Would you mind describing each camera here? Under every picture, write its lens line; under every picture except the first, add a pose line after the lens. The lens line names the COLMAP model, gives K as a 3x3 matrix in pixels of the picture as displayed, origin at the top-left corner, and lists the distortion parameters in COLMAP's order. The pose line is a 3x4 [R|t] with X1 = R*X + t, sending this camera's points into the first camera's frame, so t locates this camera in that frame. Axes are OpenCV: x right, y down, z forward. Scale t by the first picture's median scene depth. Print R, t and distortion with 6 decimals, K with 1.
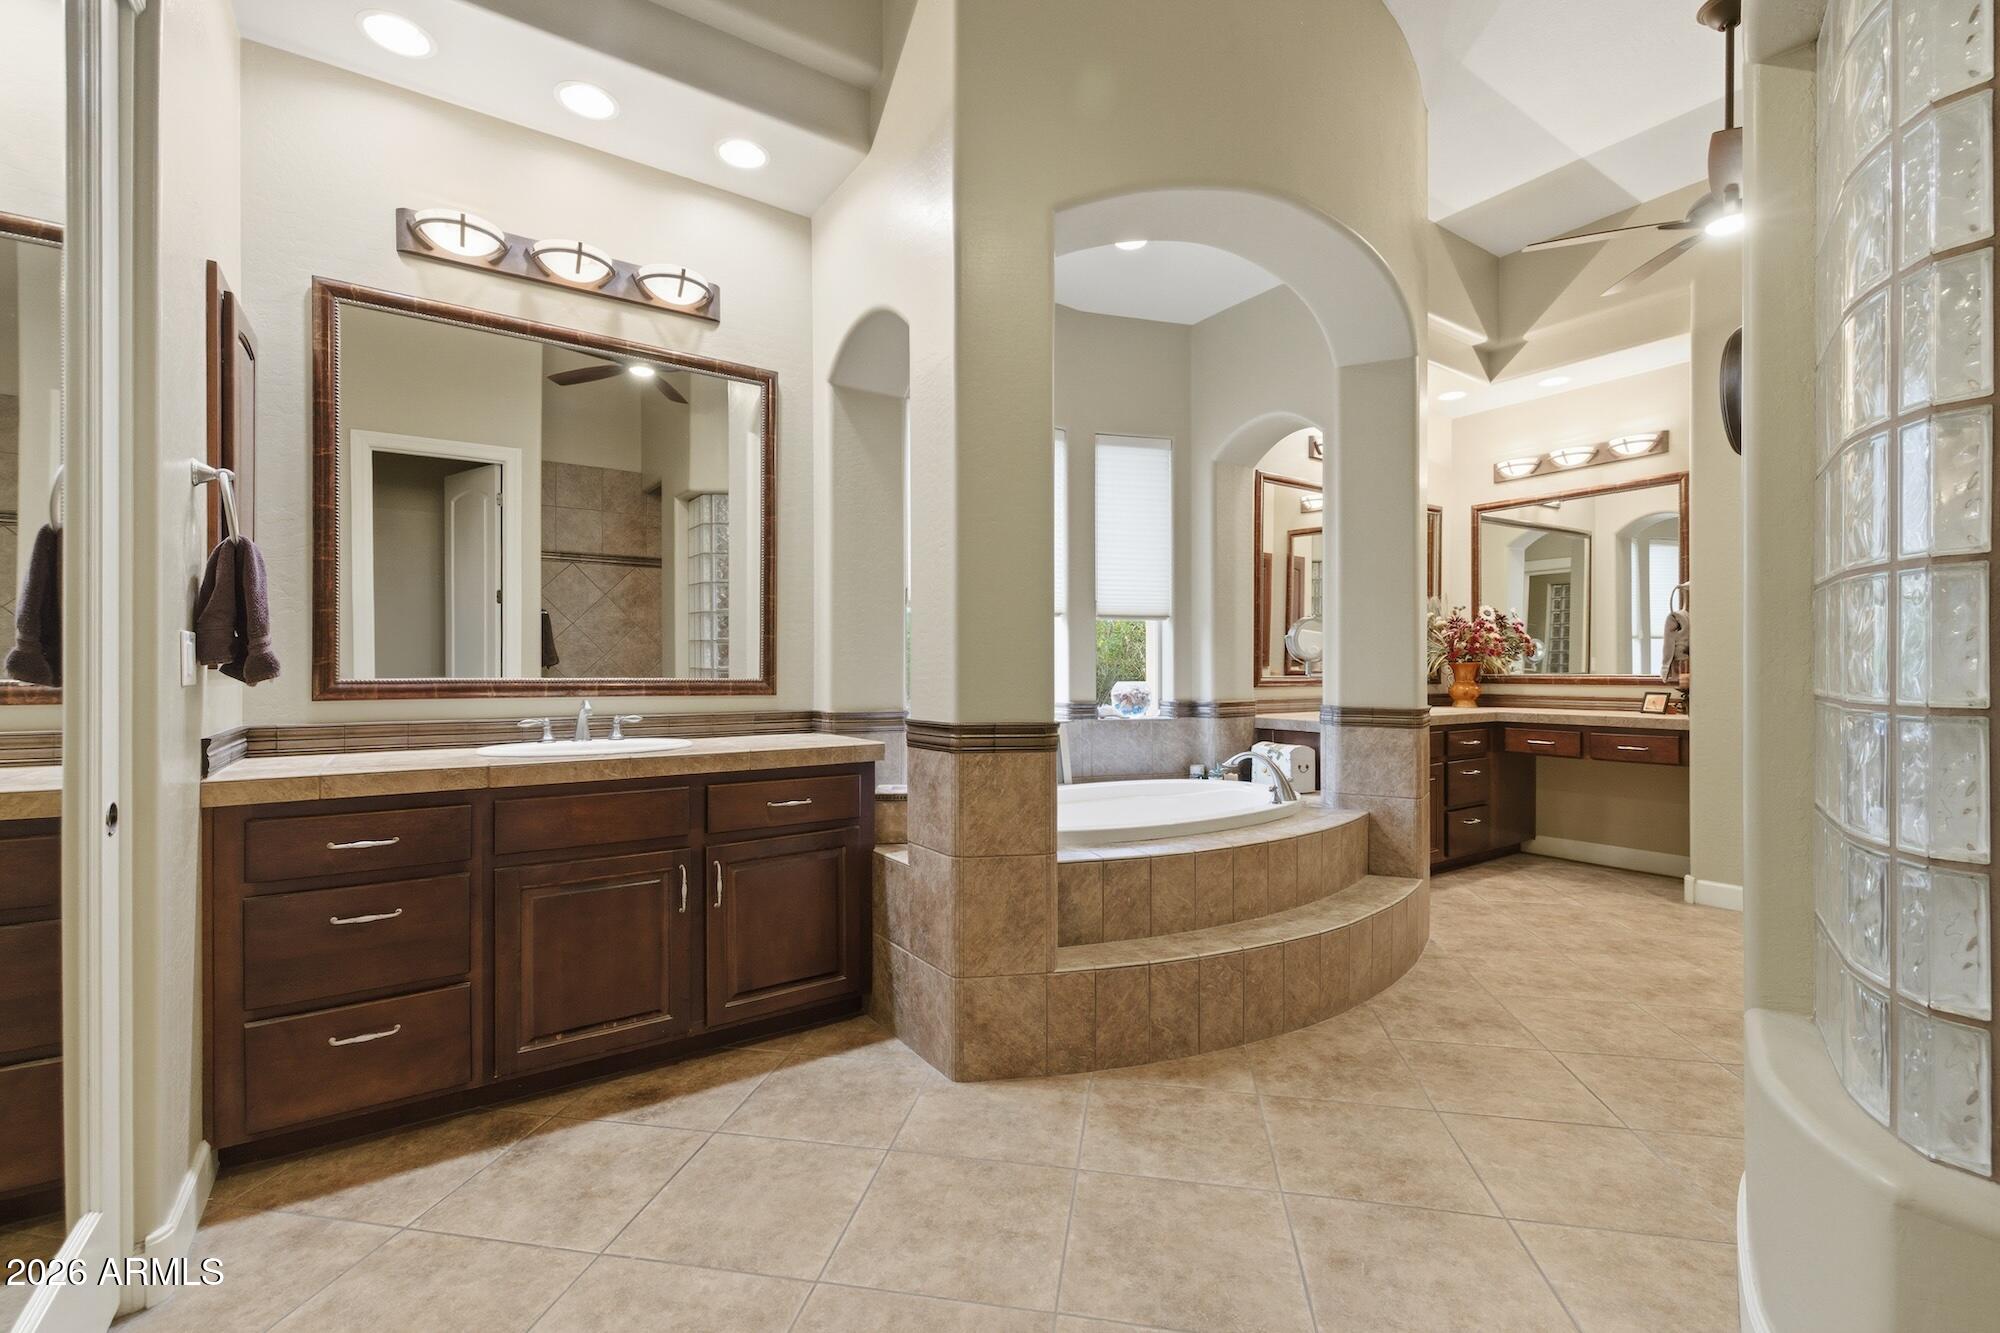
lens RADIAL K [[849.7, 0, 990.2], [0, 849.7, 666.5], [0, 0, 1]] dist [-0.001226, -0.000230]
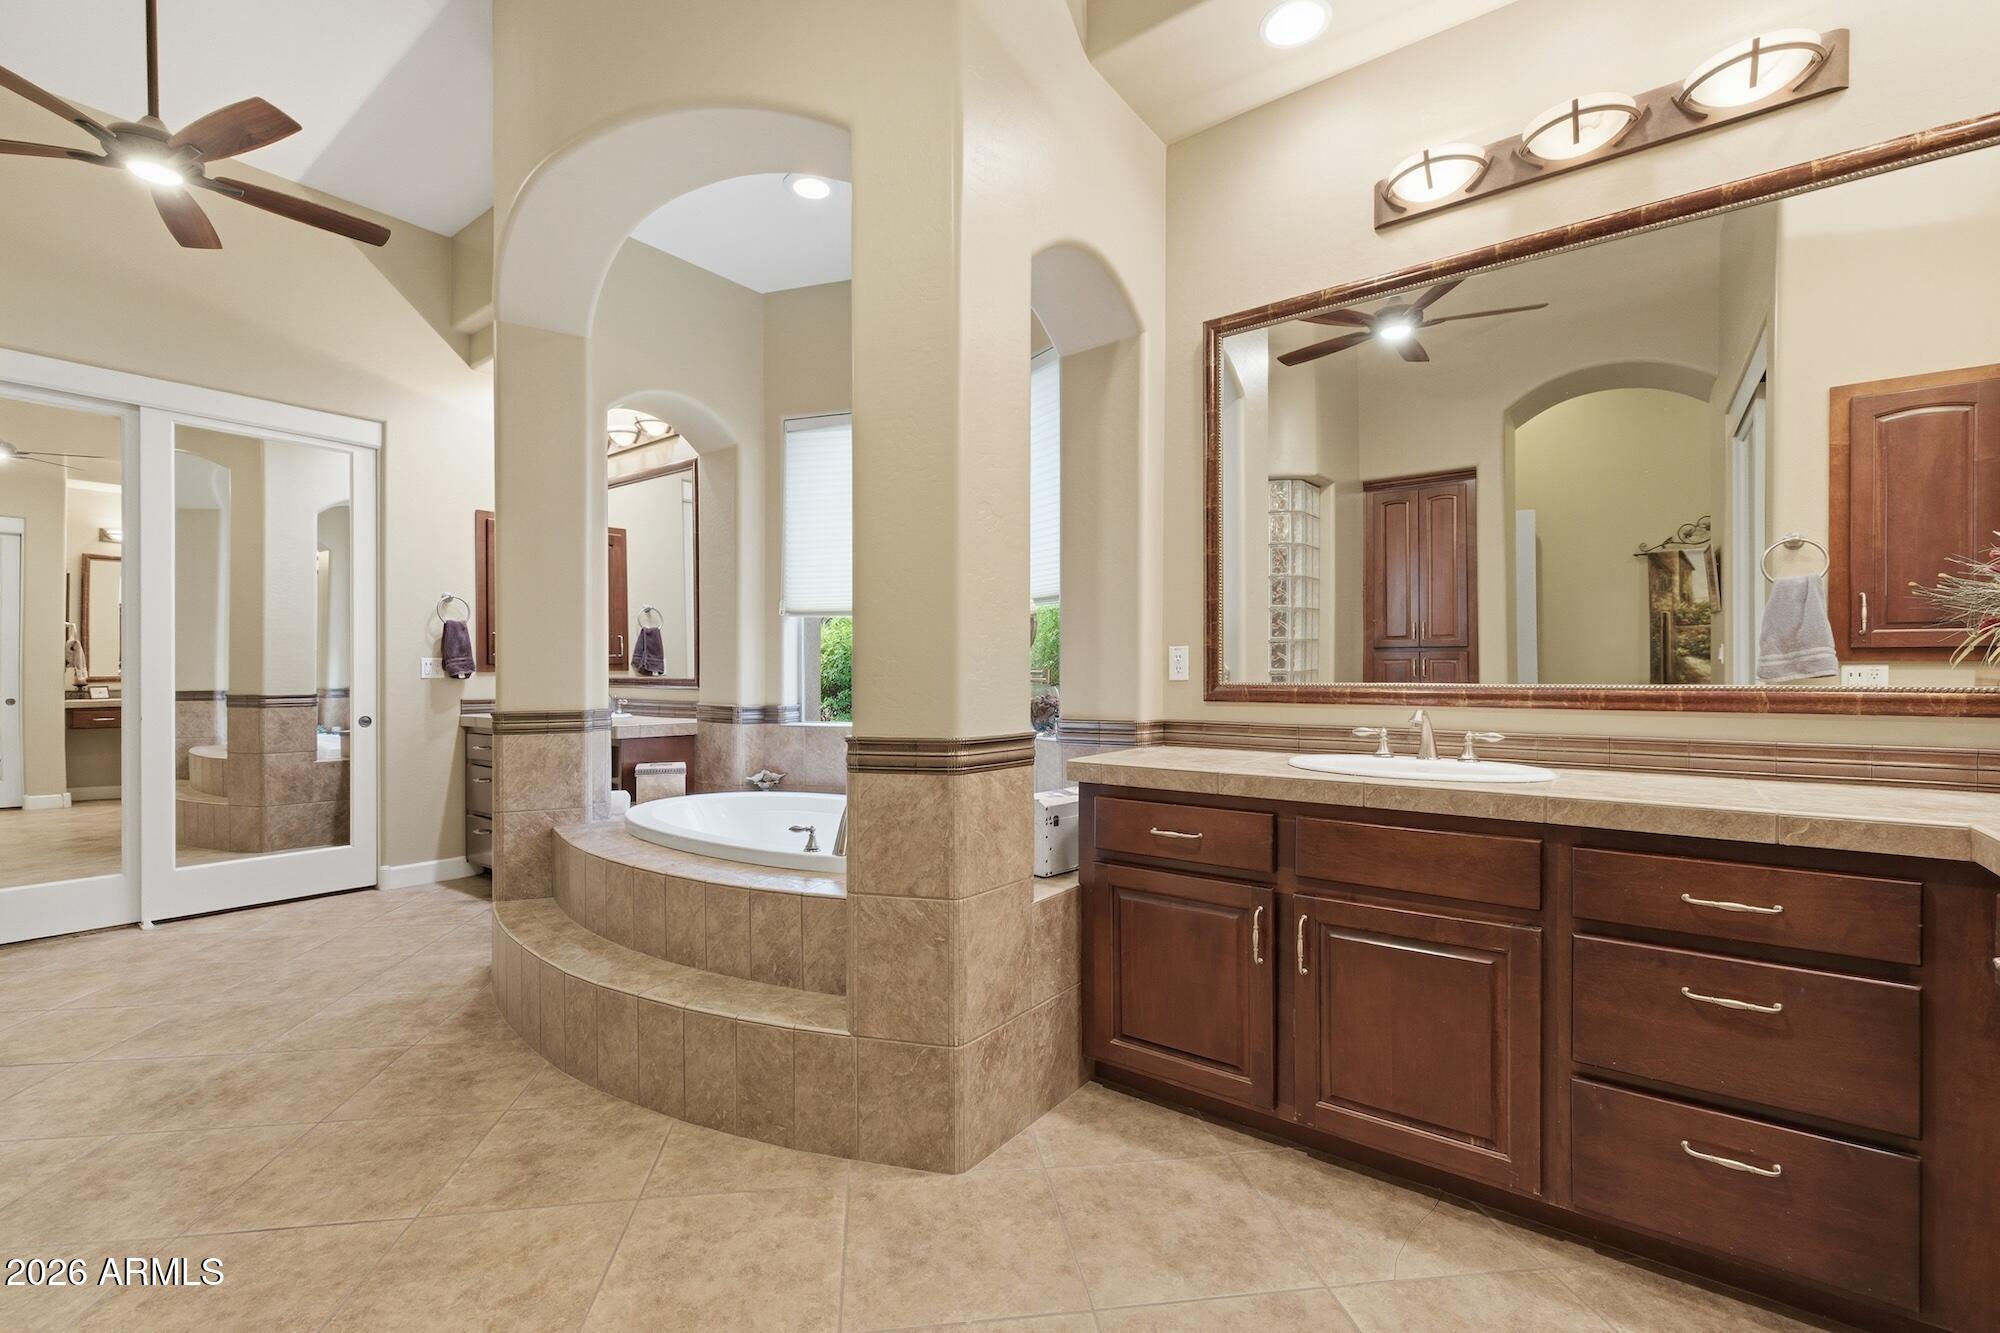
lens RADIAL K [[849.7, 0, 990.1], [0, 849.7, 670.9], [0, 0, 1]] dist [-0.001226, -0.000230]
pose [[0.331094, -0.004164, -0.943589, 1.362529], [-0.005311, 0.999966, -0.006276, 0.009498], [0.943583, 0.007090, 0.331060, 1.125230]]
